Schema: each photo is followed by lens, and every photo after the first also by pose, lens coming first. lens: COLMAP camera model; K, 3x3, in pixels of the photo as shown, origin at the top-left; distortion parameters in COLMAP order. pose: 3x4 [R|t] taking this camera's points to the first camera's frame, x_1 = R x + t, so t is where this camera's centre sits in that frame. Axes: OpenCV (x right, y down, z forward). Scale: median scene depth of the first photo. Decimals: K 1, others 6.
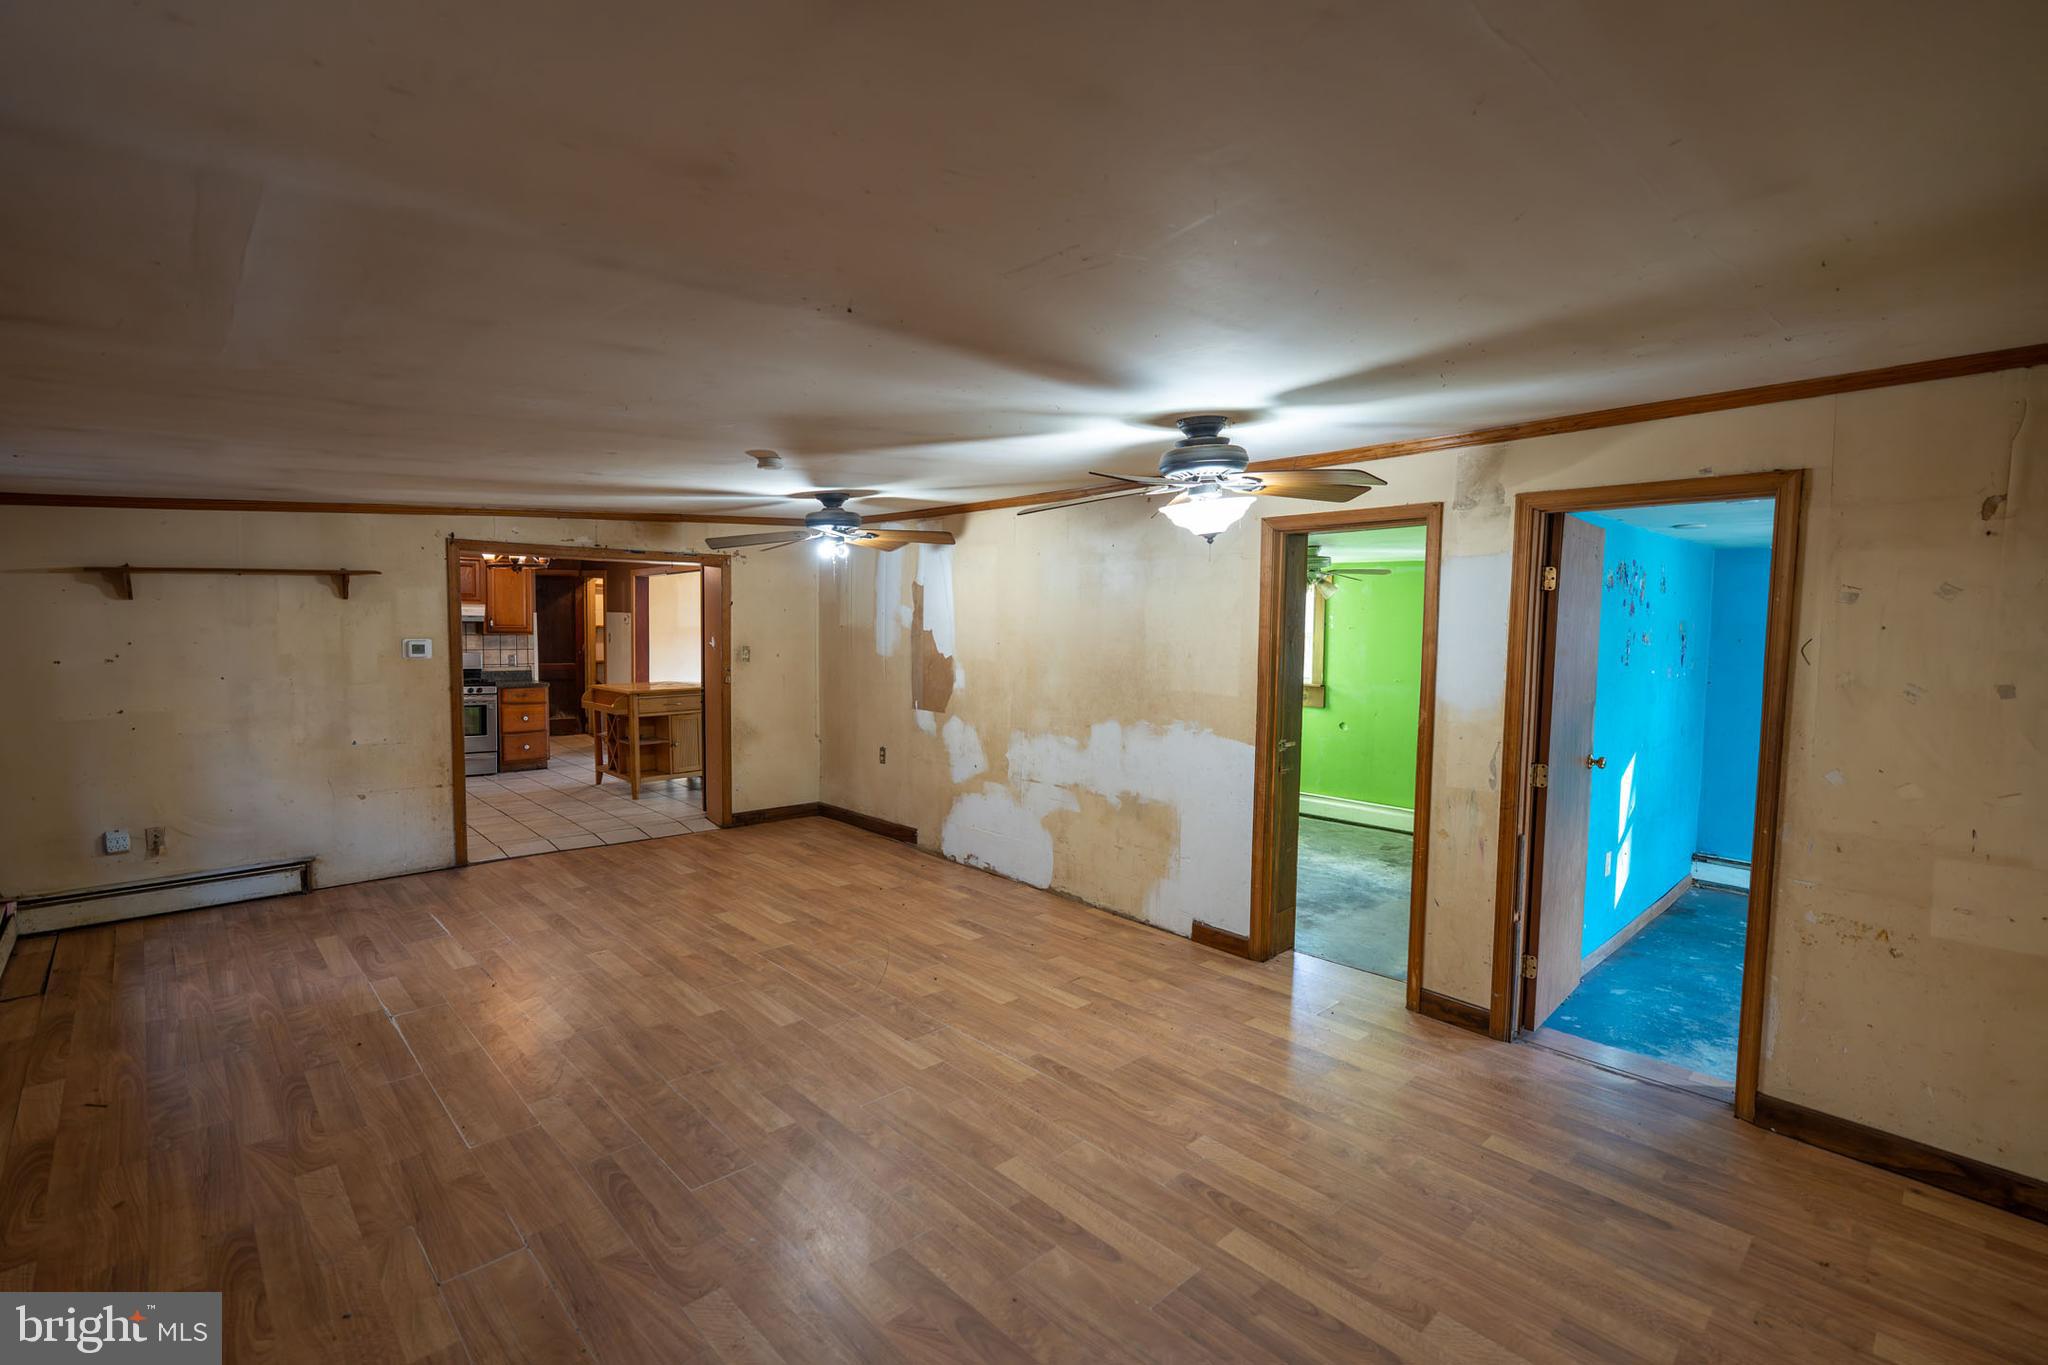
lens RADIAL K [[913.9, 0, 1022.1], [0, 913.9, 685.4], [0, 0, 1]] dist [-0.008435, 0.000121]
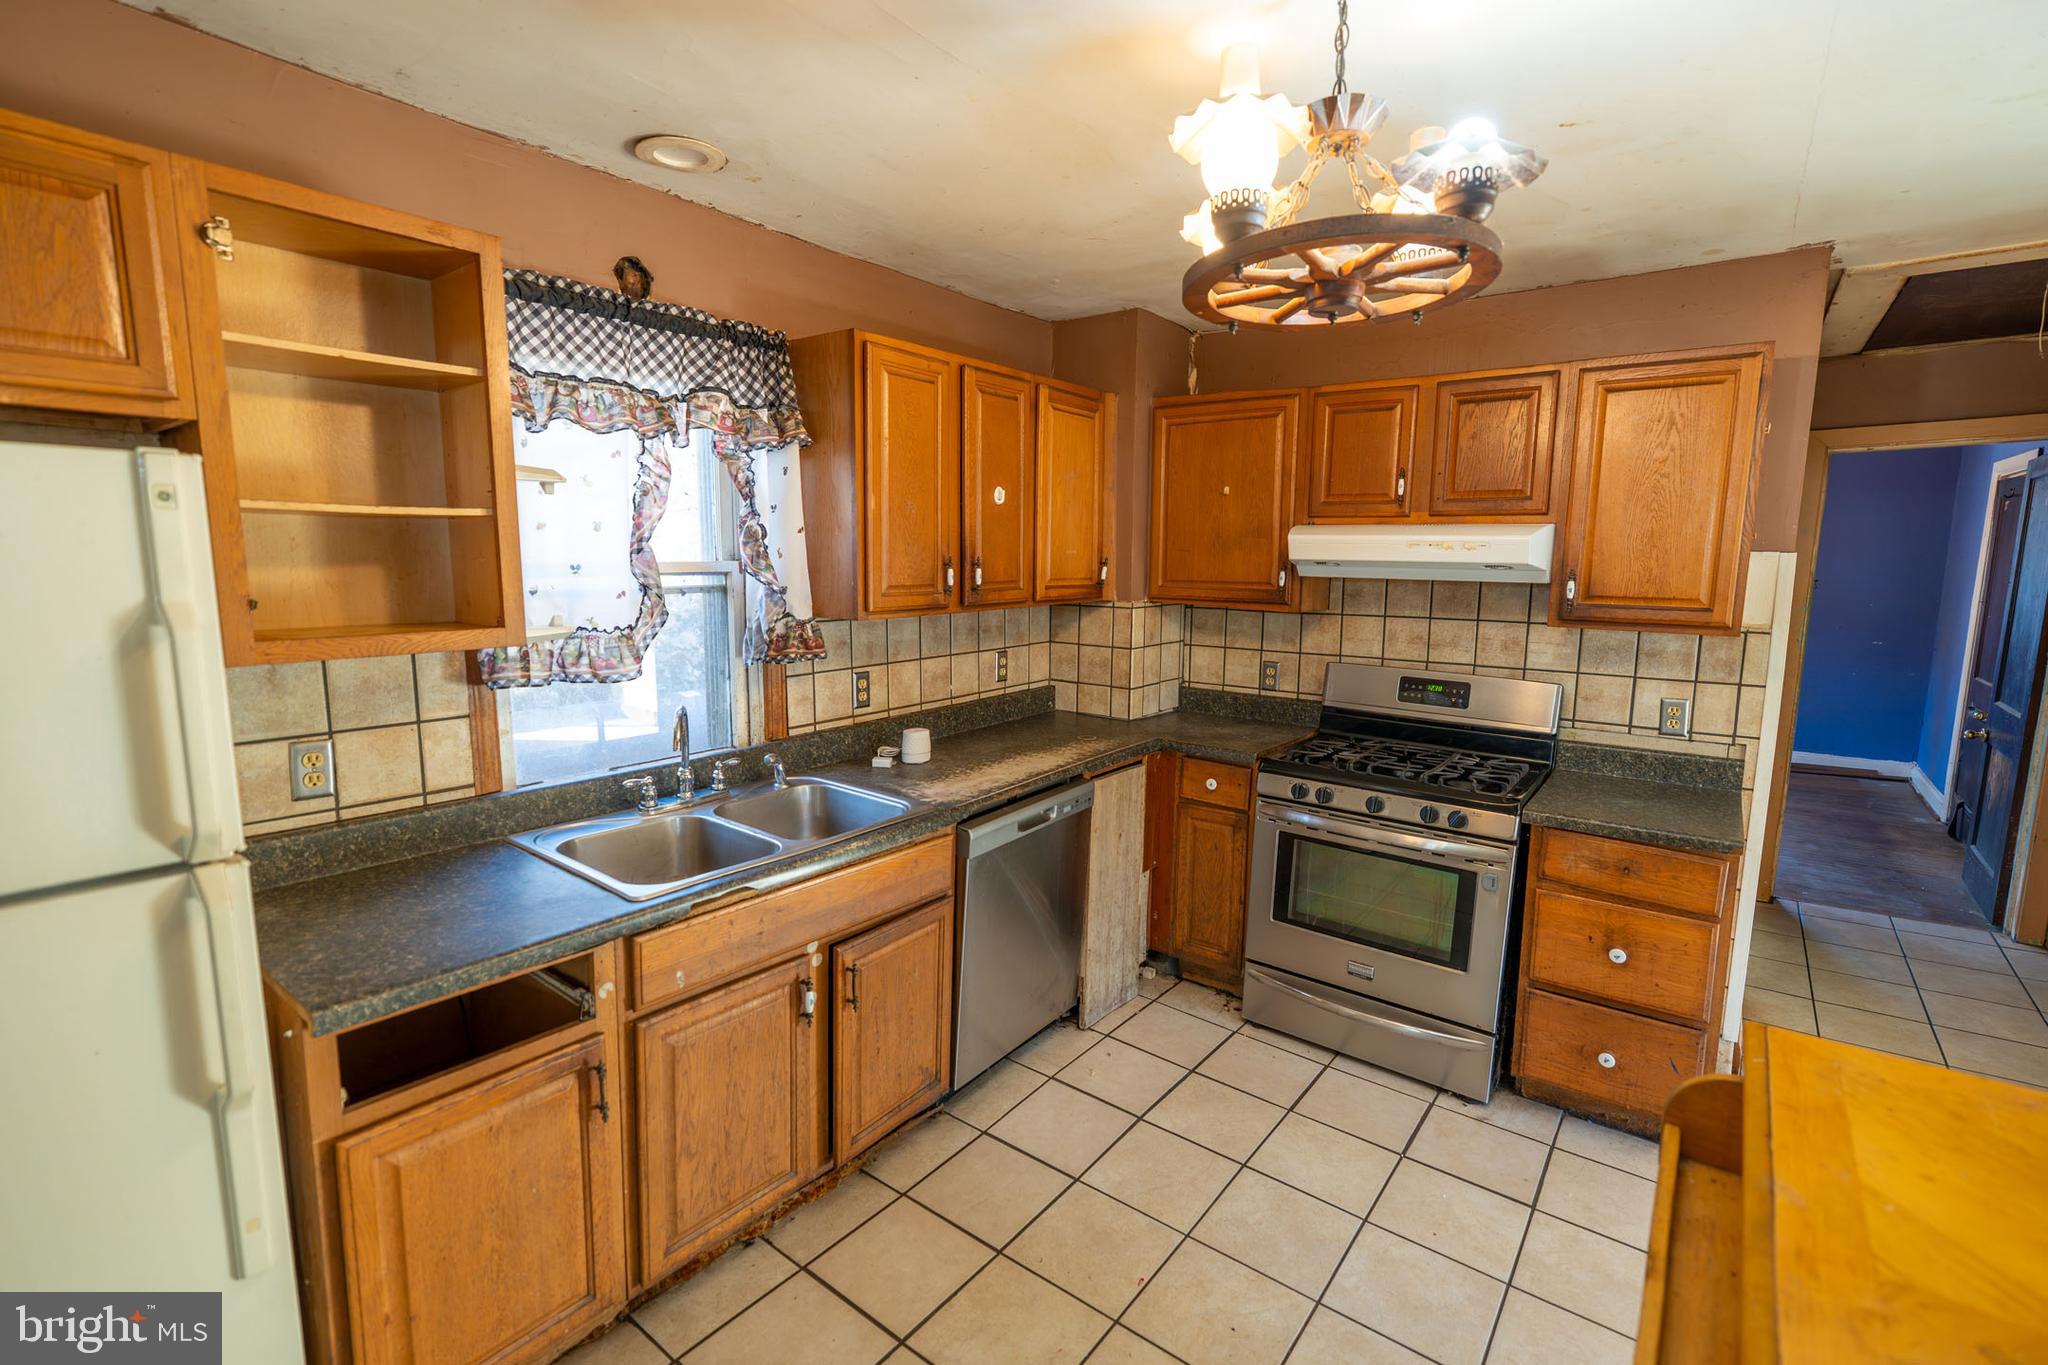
lens RADIAL K [[913.9, 0, 1021.3], [0, 913.9, 681.3], [0, 0, 1]] dist [-0.008435, 0.000121]
pose [[0.154336, 0.123056, -0.980325, -0.321746], [-0.072522, 0.990948, 0.112972, -0.060259], [0.985353, 0.053659, 0.161863, 0.784106]]
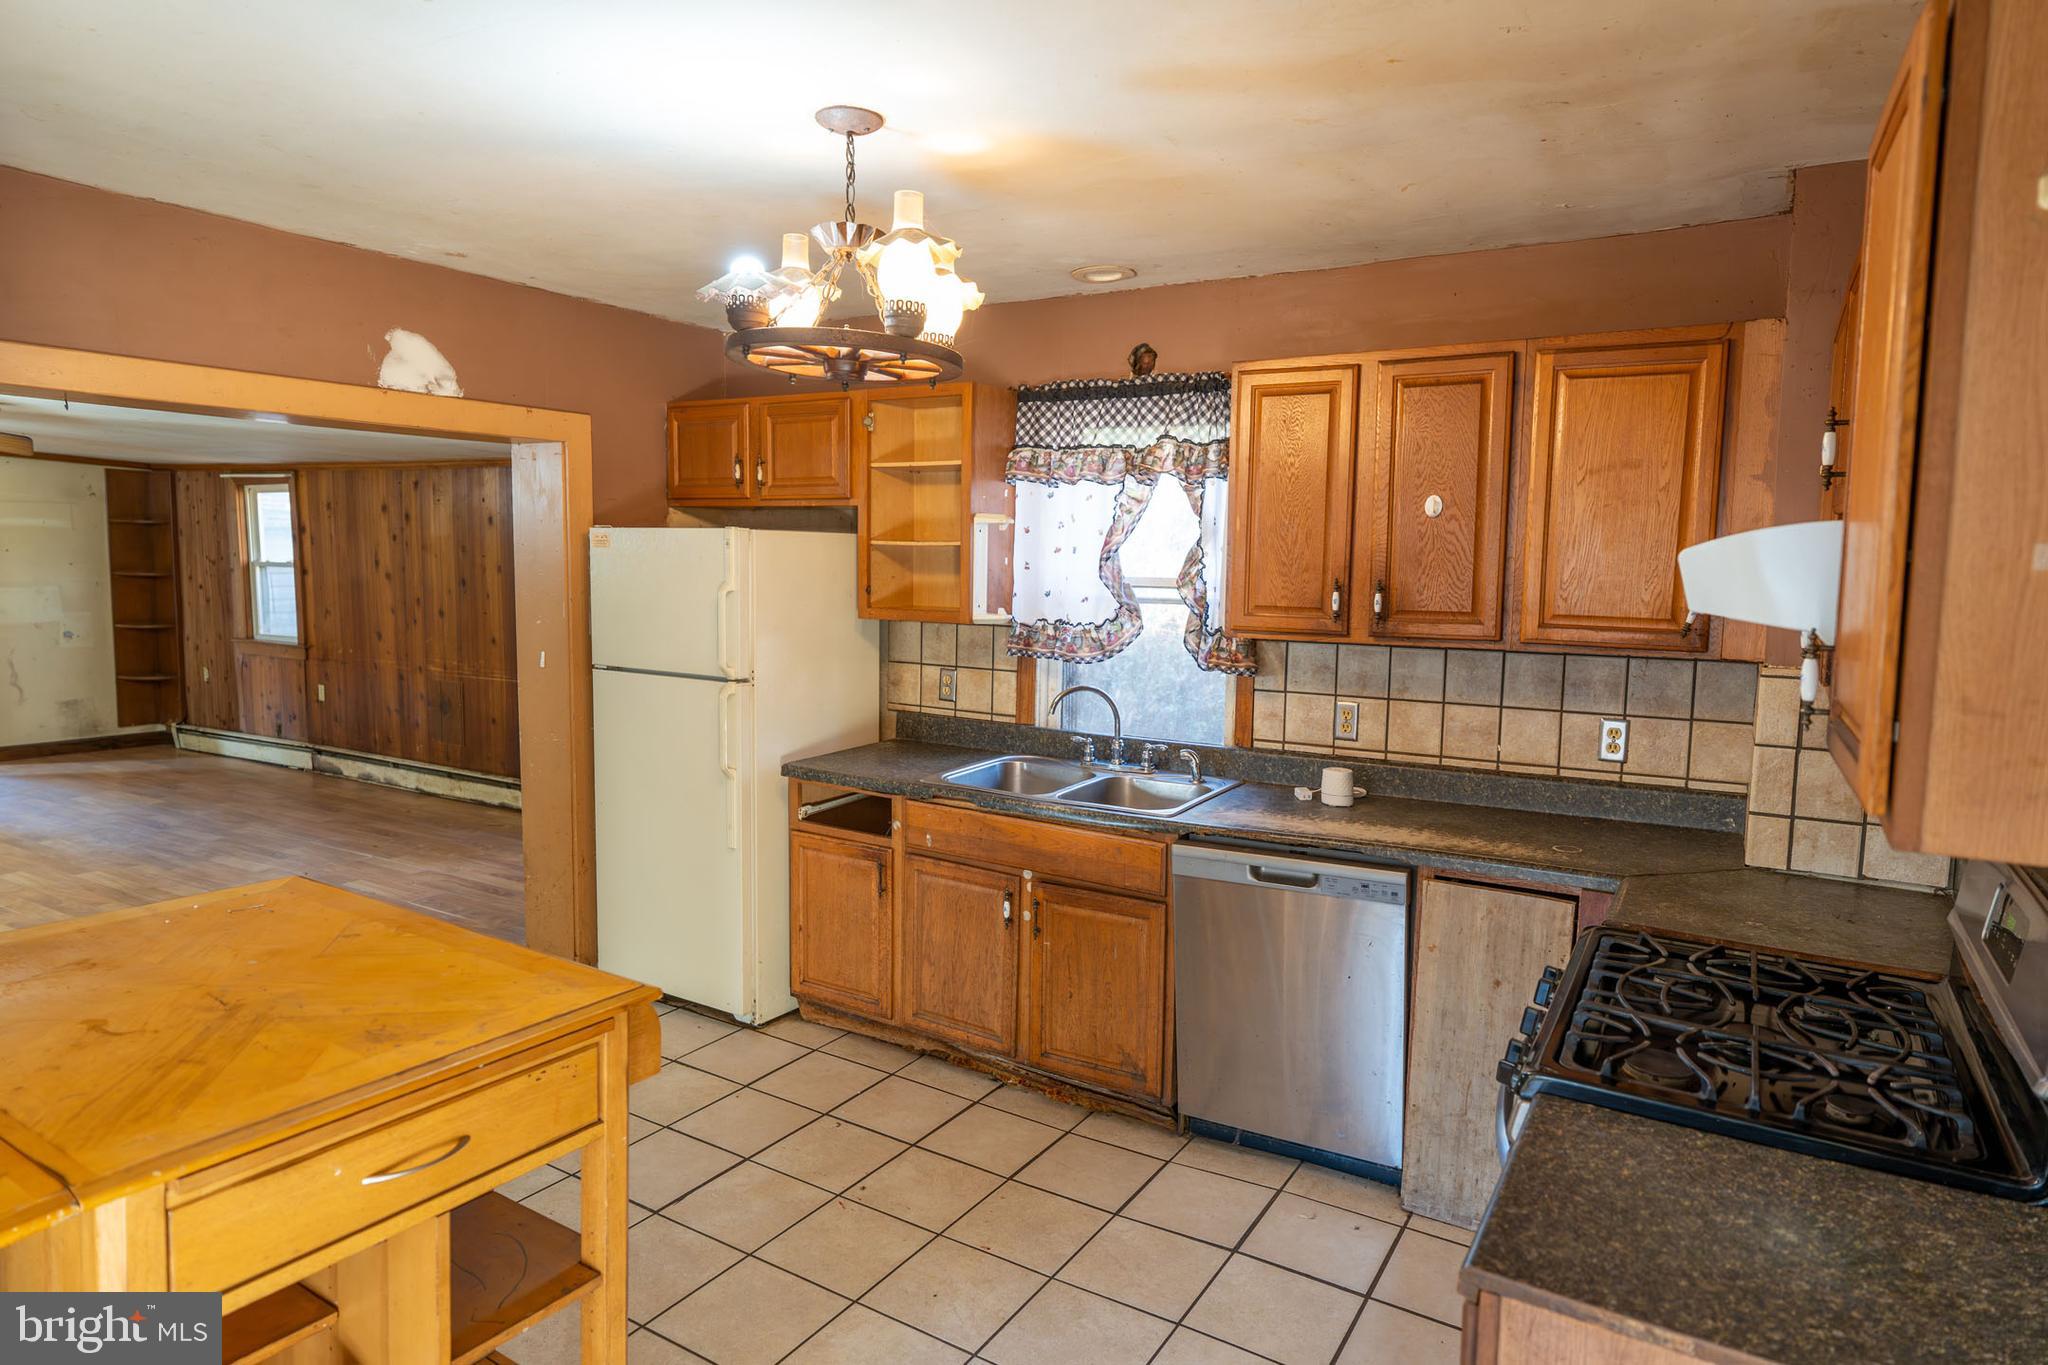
lens RADIAL K [[1214.9, 0, 1021.8], [0, 1214.9, 673.8], [0, 0, 1]] dist [0.004266, -0.000522]
pose [[-0.967470, -0.003912, -0.252956, -0.518881], [-0.045749, 0.986101, 0.159725, -0.109630], [0.248815, 0.166102, -0.954202, 1.348800]]
